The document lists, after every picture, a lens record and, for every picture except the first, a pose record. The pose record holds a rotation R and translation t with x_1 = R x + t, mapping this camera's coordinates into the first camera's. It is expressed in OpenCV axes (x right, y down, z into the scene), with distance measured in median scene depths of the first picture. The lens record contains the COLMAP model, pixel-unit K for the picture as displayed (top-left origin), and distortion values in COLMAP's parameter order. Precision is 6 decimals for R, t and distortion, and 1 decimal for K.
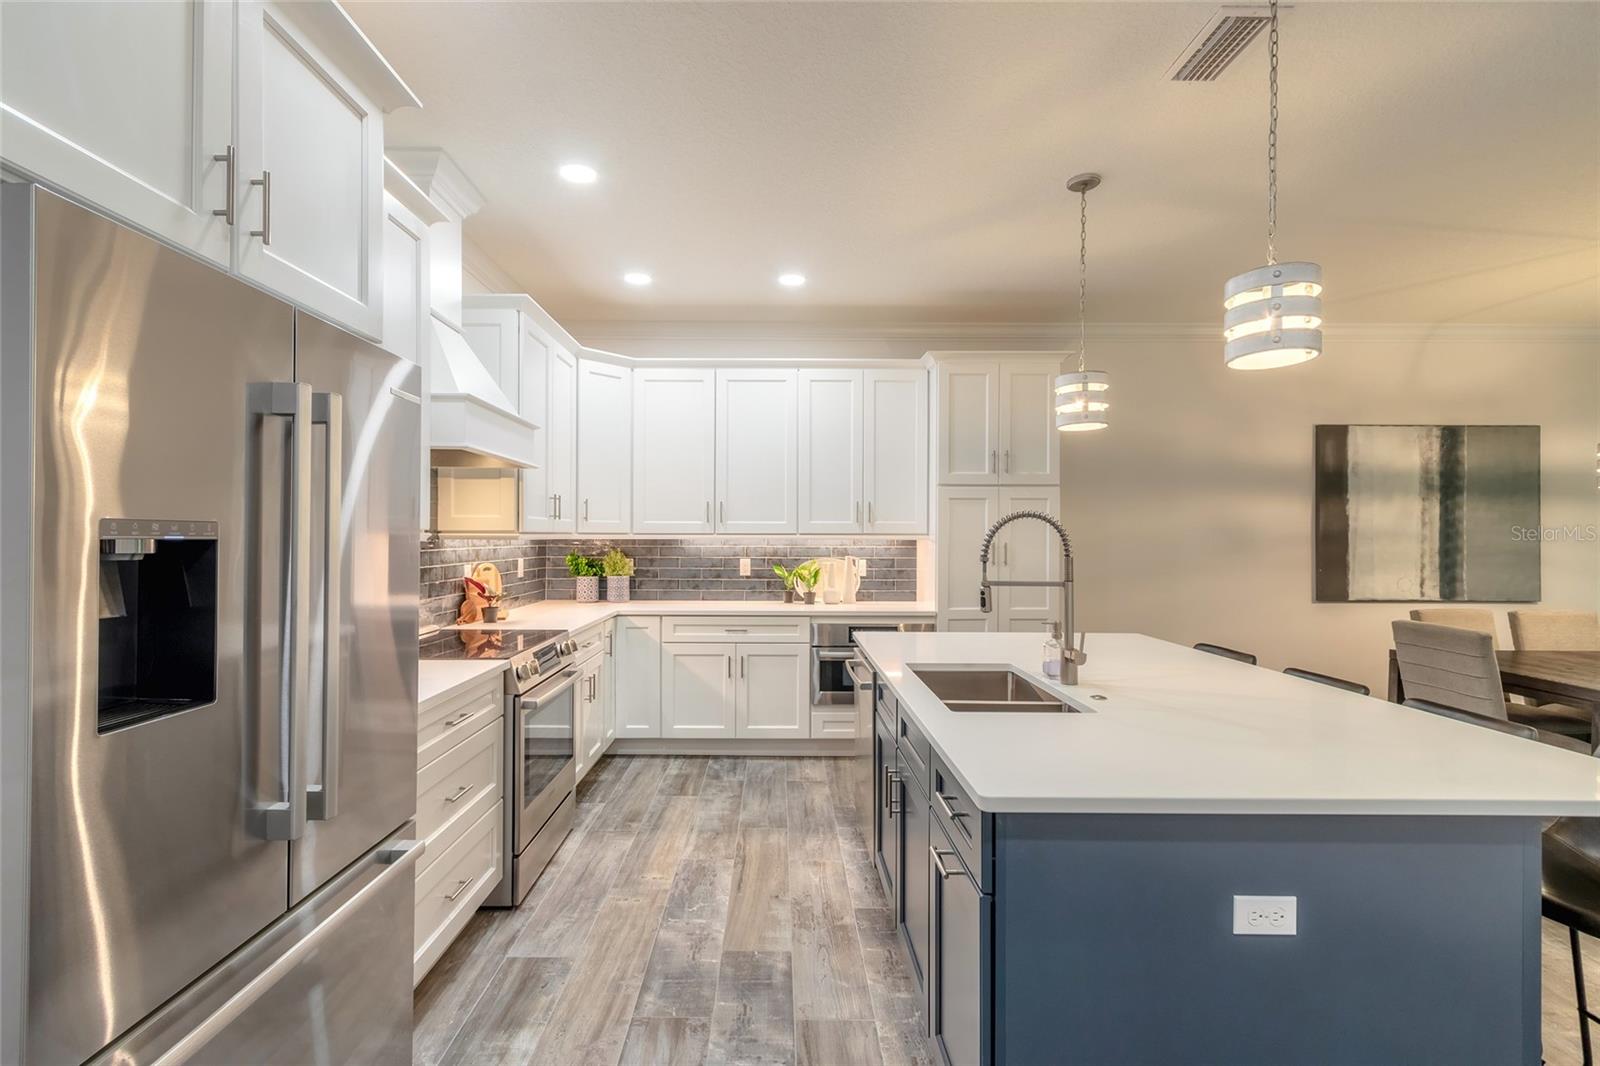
lens RADIAL K [[719.6, 0, 783.3], [0, 719.6, 535.3], [0, 0, 1]] dist [-0.000863, -0.000196]
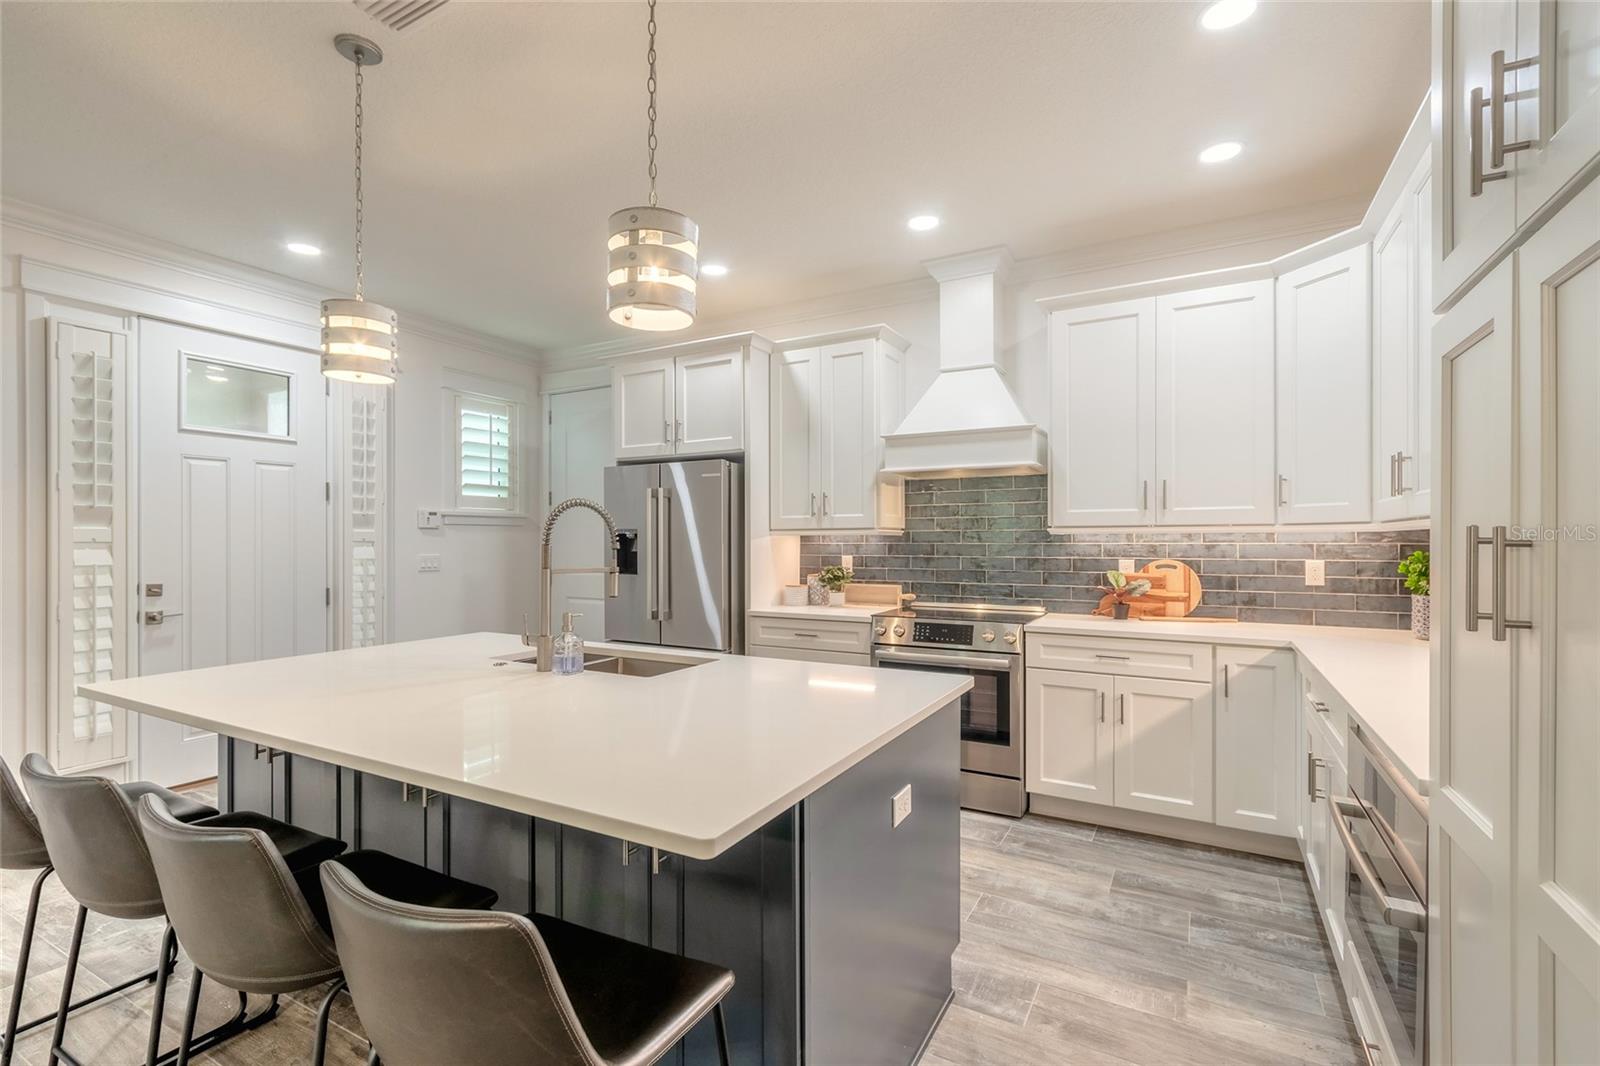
lens RADIAL K [[719.6, 0, 791.7], [0, 719.6, 542.2], [0, 0, 1]] dist [-0.000863, -0.000196]
pose [[-0.491064, -0.011020, -0.871054, 0.640070], [-0.003557, 0.999937, -0.010646, 0.025307], [0.871116, -0.002129, -0.491072, 1.050234]]
